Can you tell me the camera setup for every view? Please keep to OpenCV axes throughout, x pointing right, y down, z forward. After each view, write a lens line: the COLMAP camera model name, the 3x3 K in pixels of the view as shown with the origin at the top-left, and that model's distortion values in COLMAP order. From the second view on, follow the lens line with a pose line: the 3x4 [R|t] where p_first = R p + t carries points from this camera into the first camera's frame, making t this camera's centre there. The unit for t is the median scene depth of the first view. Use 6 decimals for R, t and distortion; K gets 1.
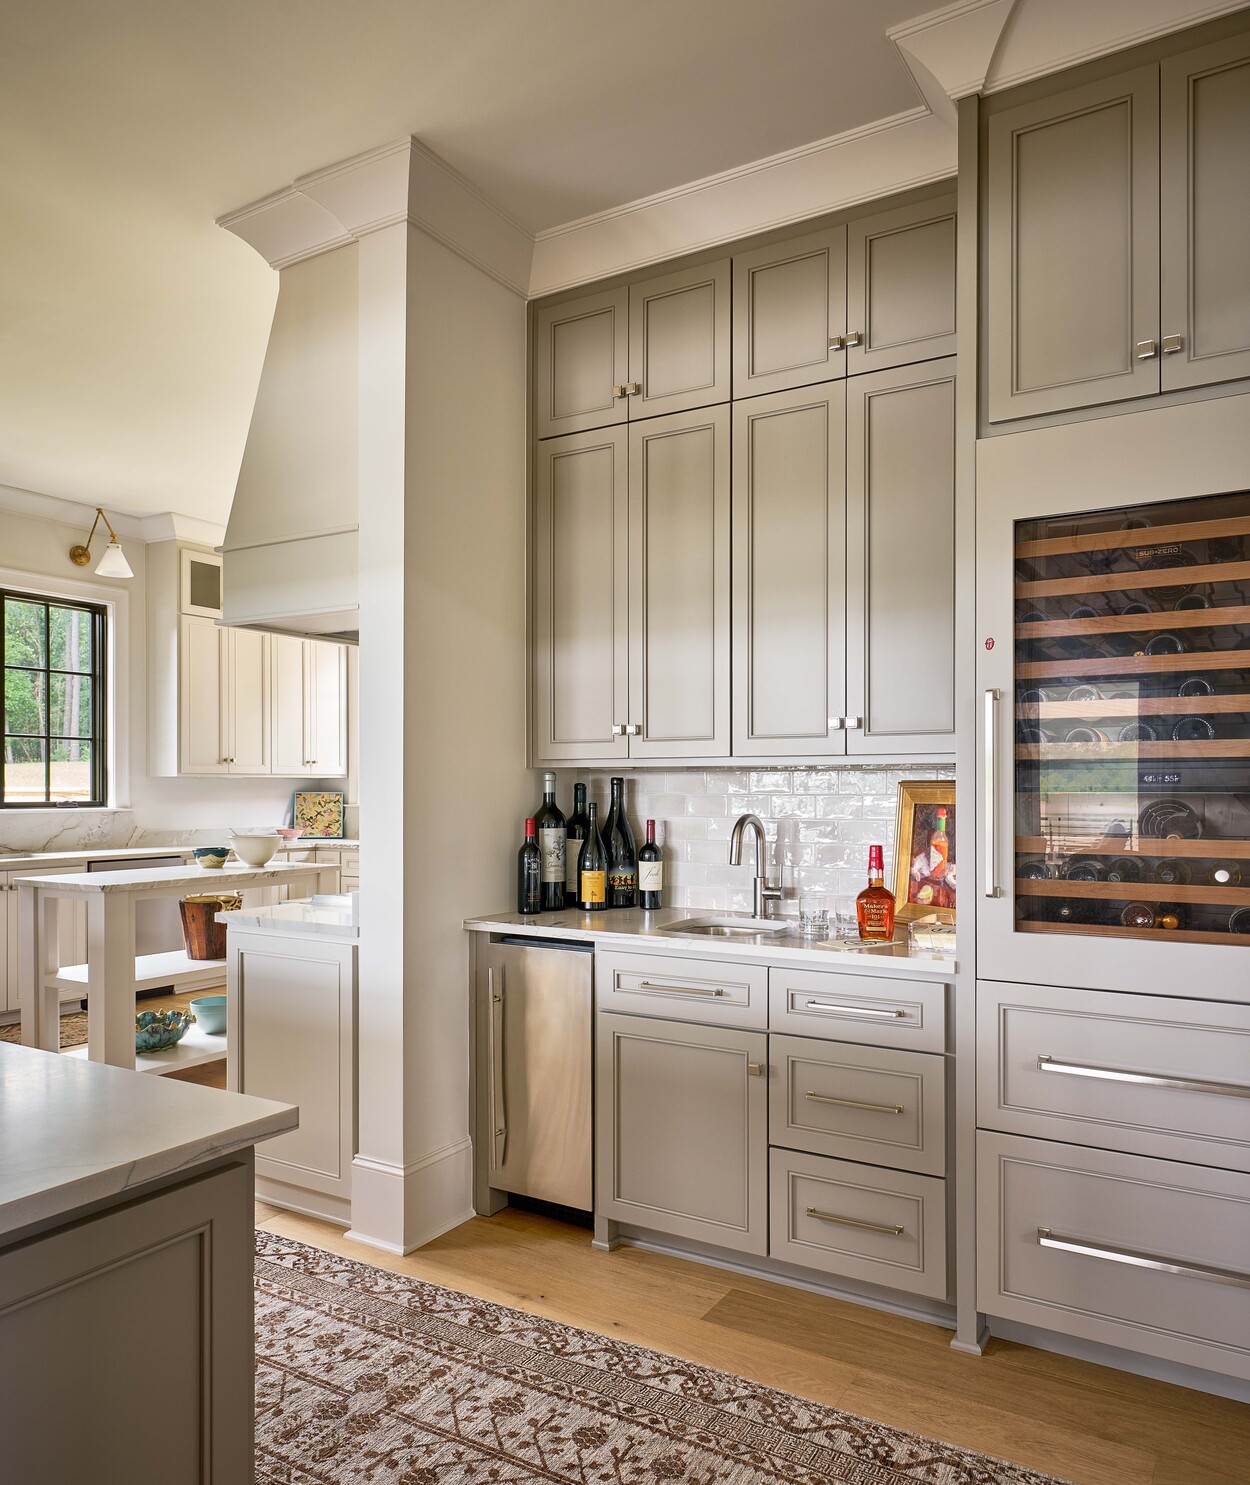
lens RADIAL K [[1068.2, 0, 623.3], [0, 1068.2, 789.9], [0, 0, 1]] dist [0.015304, 0.003327]
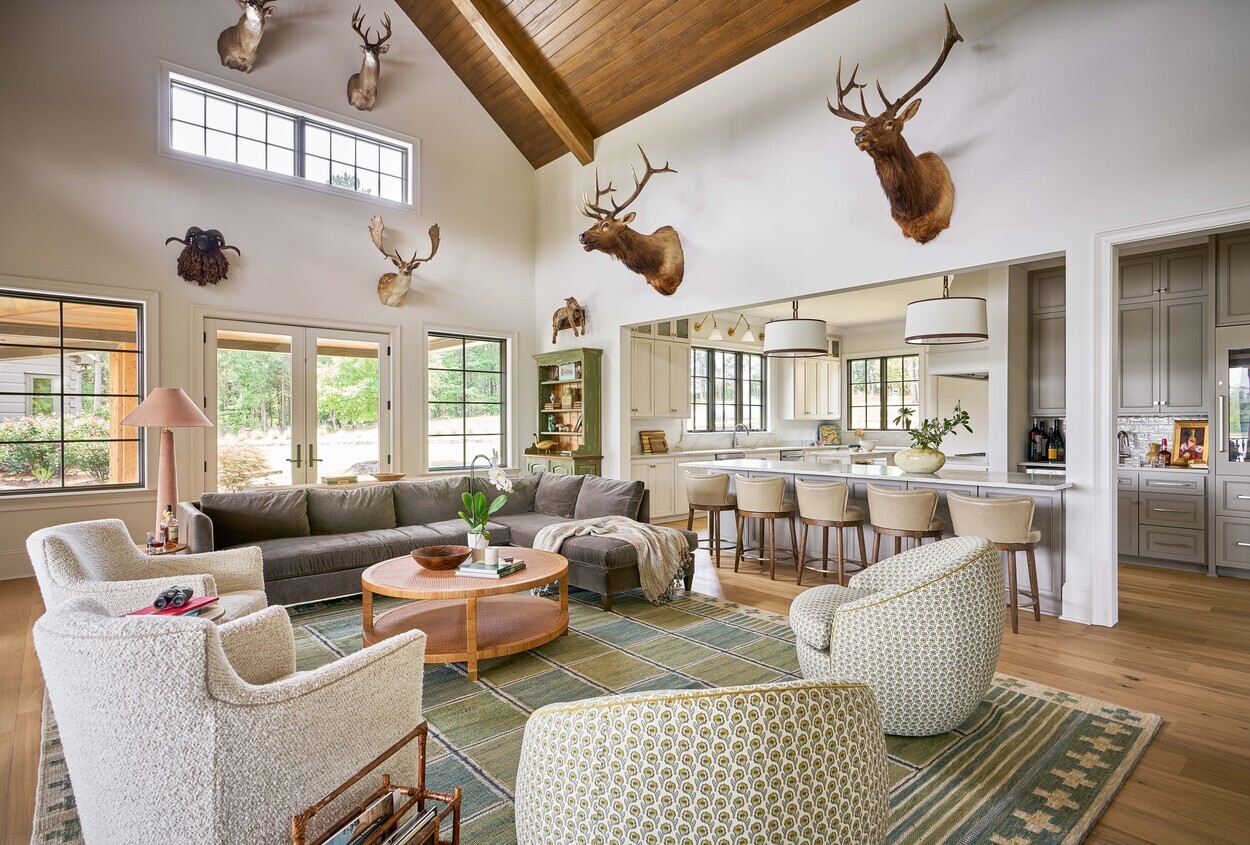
lens RADIAL K [[650.7, 0, 622.9], [0, 650.7, 421.6], [0, 0, 1]] dist [-0.002248, -0.000395]
pose [[0.955662, 0.000244, -0.294465, -0.687977], [-0.003010, 0.999955, -0.008941, 0.015953], [0.294450, 0.009431, 0.955620, -1.240465]]
